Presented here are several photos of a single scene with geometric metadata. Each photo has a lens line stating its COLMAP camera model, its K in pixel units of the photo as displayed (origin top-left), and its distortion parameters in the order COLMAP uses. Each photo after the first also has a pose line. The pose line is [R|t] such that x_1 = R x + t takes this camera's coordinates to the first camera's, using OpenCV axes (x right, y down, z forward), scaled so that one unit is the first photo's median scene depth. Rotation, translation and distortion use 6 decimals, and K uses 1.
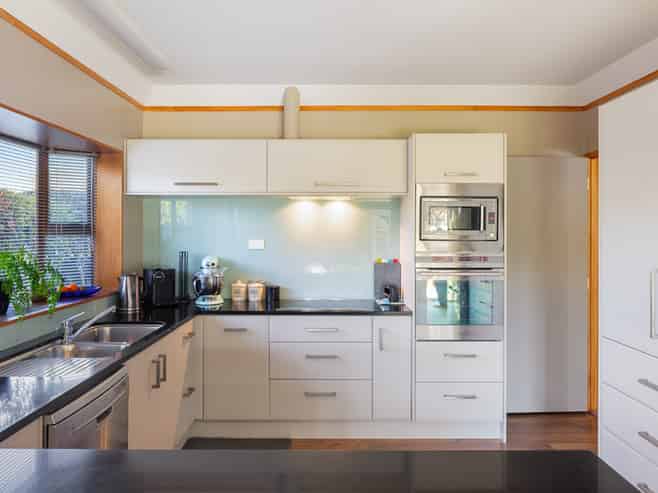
lens RADIAL K [[509.9, 0, 329.2], [0, 509.9, 229.3], [0, 0, 1]] dist [-0.006338, 0.001263]
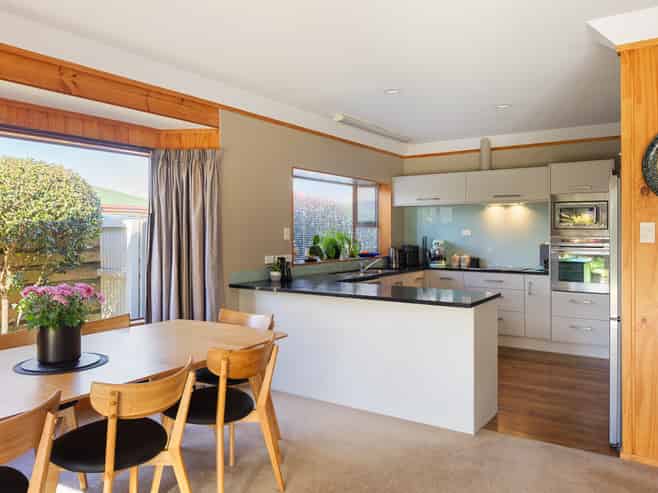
lens RADIAL K [[509.9, 0, 329.2], [0, 509.9, 229.3], [0, 0, 1]] dist [-0.006338, 0.001263]
pose [[0.821945, -0.006041, -0.569534, 0.472017], [0.007087, 0.999975, -0.000378, 0.016753], [0.569522, -0.003726, 0.821968, -0.678335]]
